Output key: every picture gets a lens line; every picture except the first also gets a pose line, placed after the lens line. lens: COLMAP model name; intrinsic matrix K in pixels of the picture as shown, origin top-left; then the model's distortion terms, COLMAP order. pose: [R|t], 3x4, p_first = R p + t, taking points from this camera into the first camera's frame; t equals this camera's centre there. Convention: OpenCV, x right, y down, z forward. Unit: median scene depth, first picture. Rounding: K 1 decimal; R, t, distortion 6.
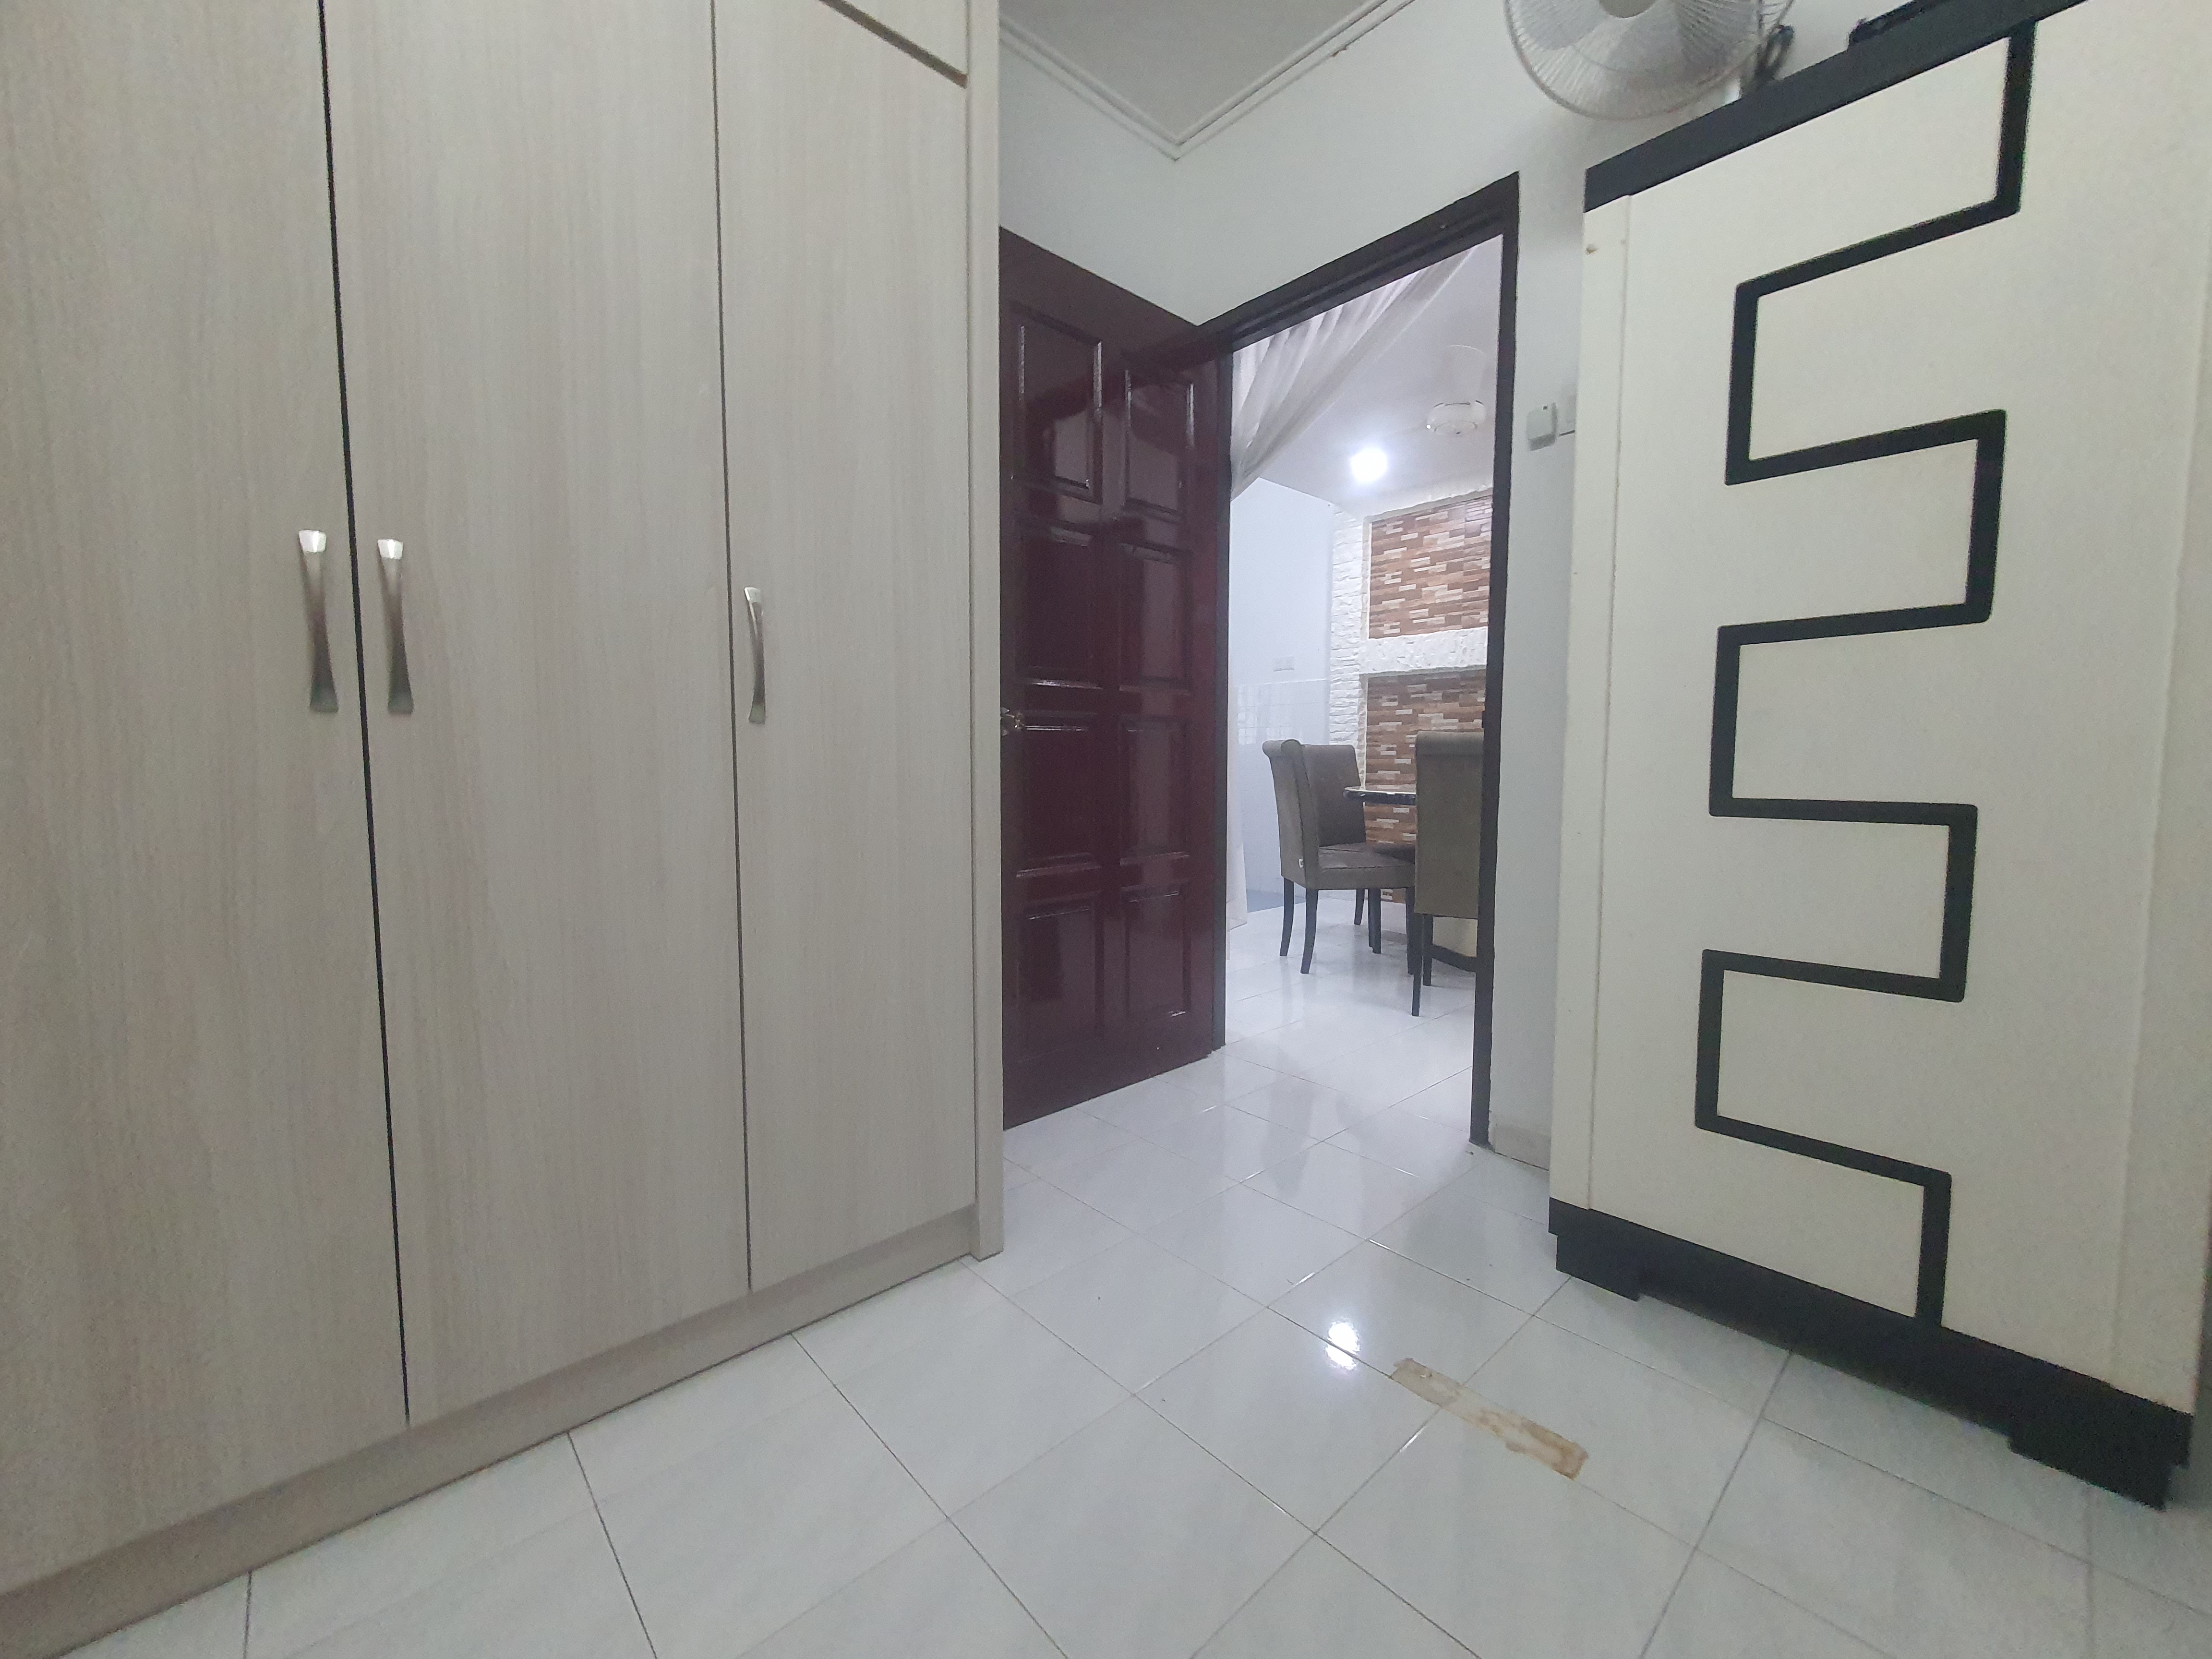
lens RADIAL K [[880.7, 0, 1108.9], [0, 880.7, 831.8], [0, 0, 1]] dist [0.000858, -0.000132]
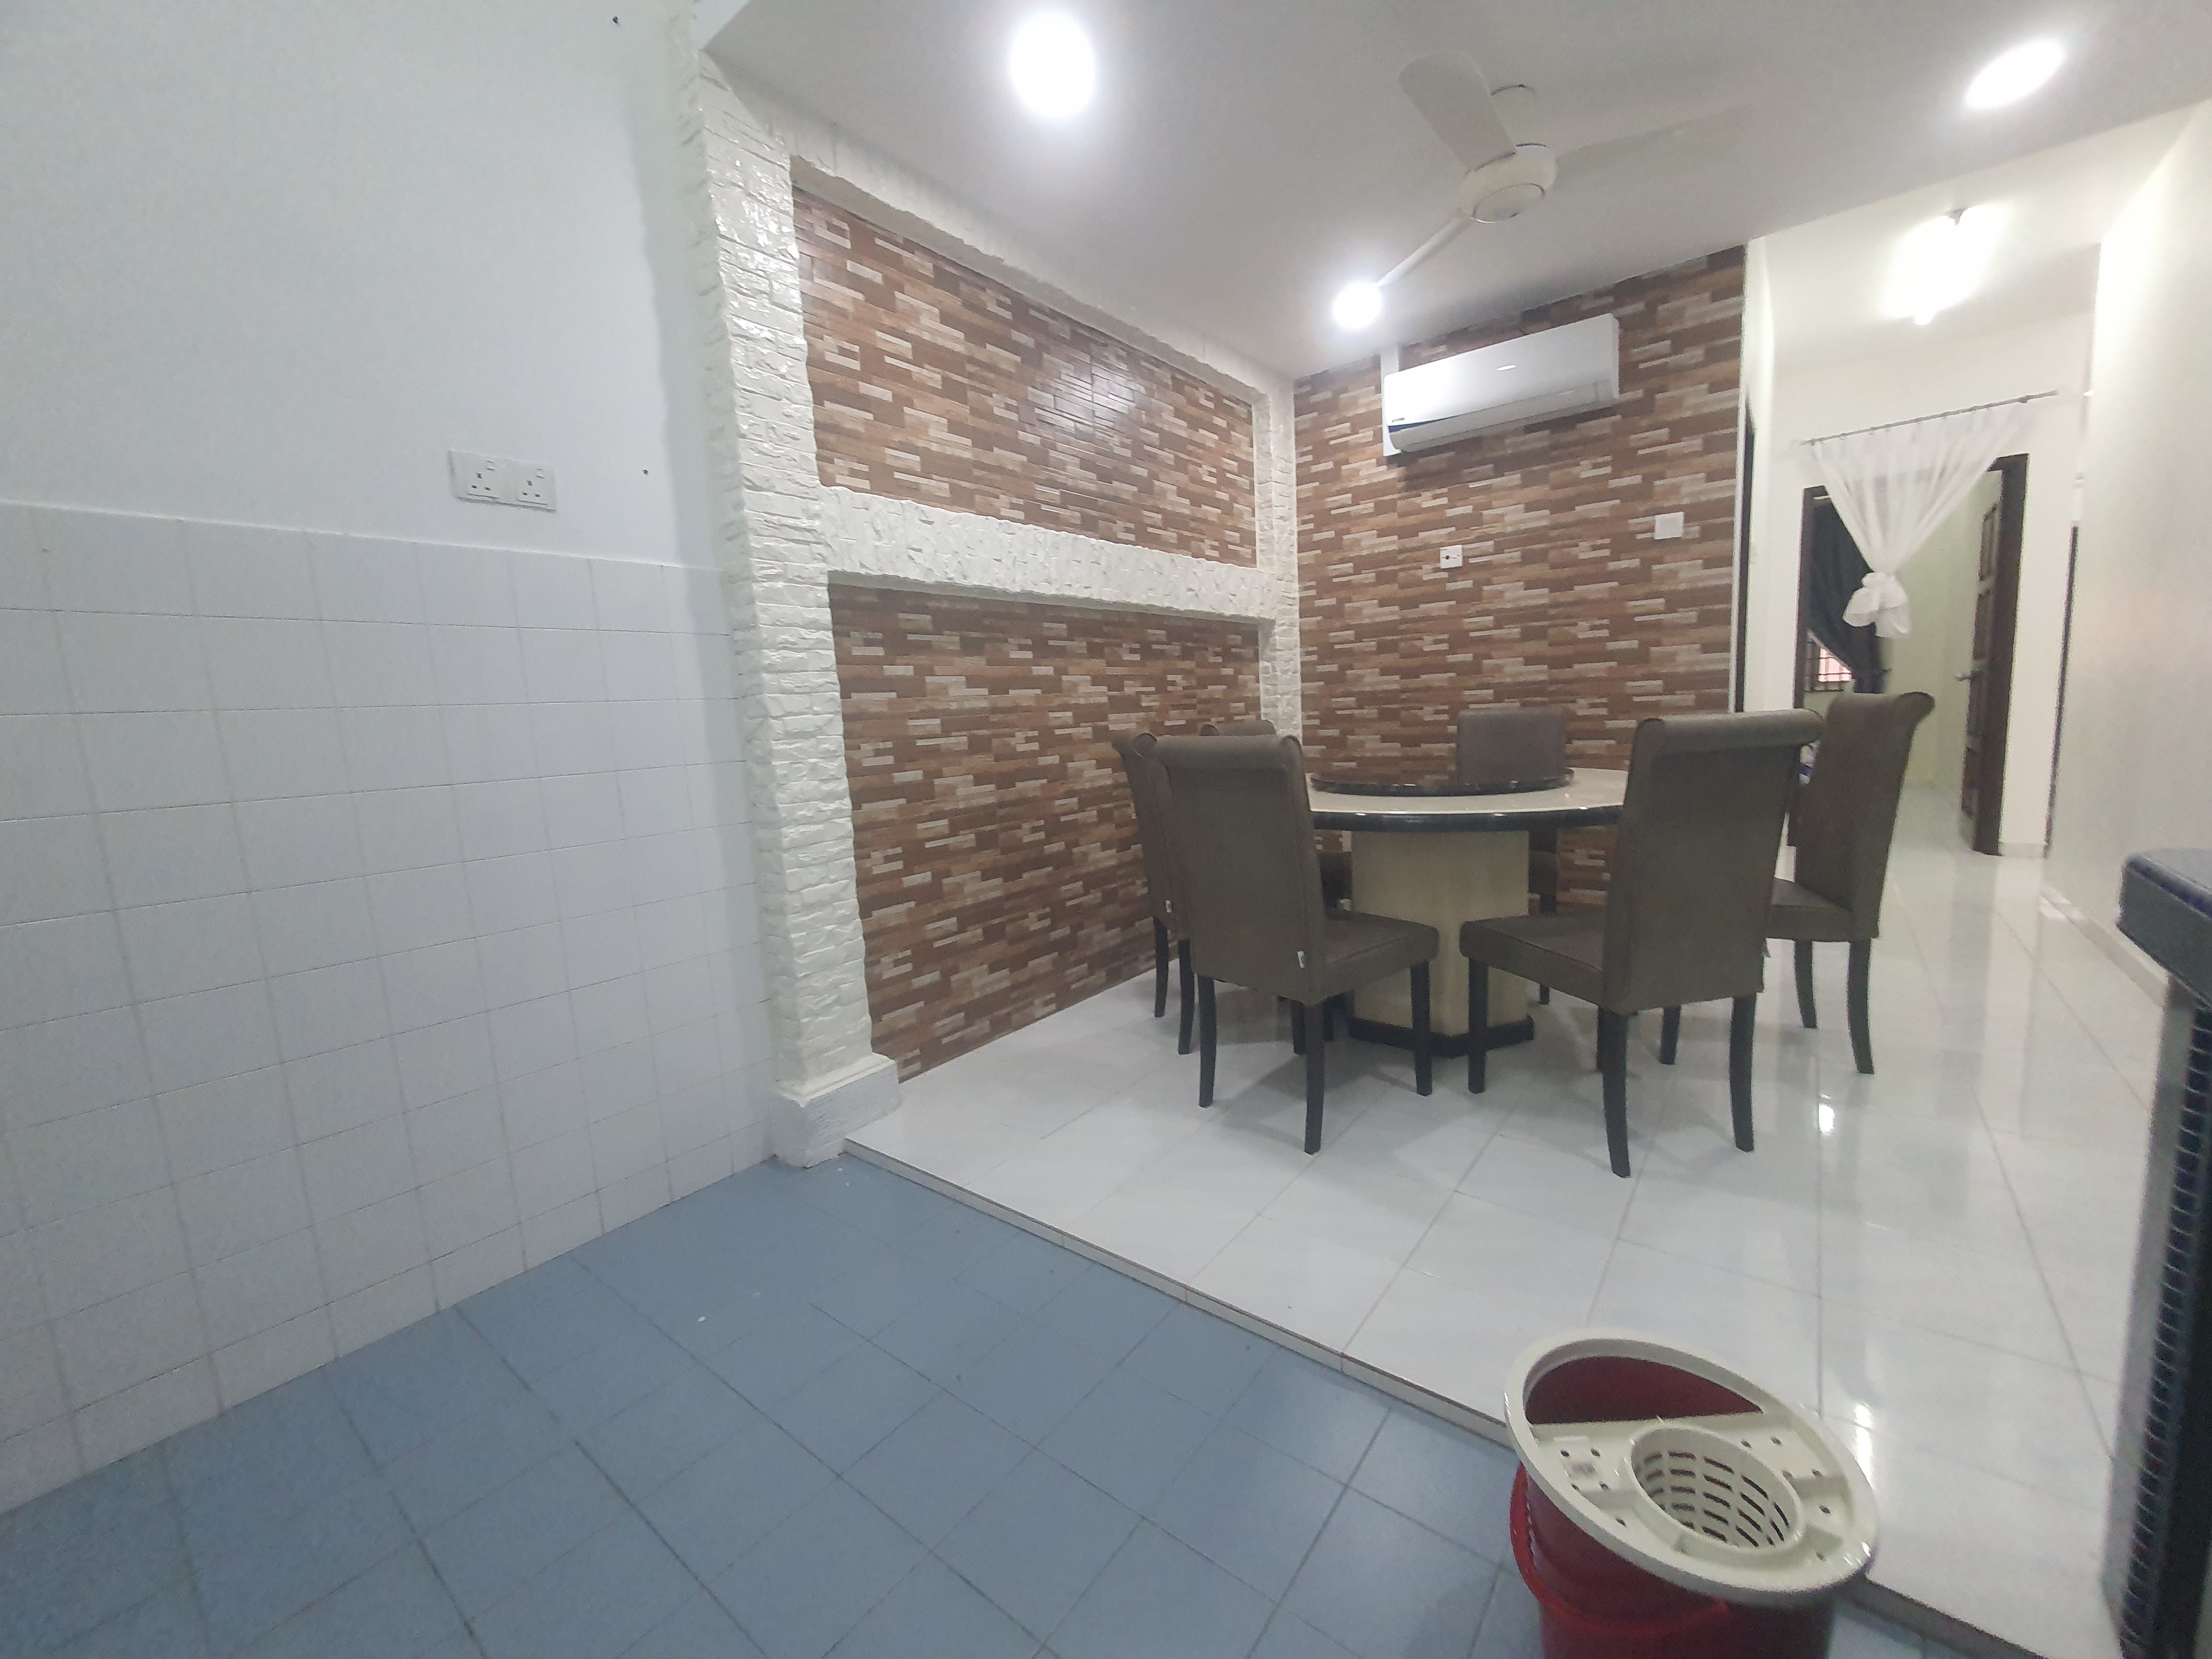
lens RADIAL K [[880.7, 0, 1108.9], [0, 880.7, 831.8], [0, 0, 1]] dist [0.000858, -0.000132]
pose [[-0.166669, -0.135737, 0.976625, -0.147080], [0.122659, 0.979931, 0.157129, -0.110994], [-0.978354, 0.145981, -0.146674, 0.962389]]
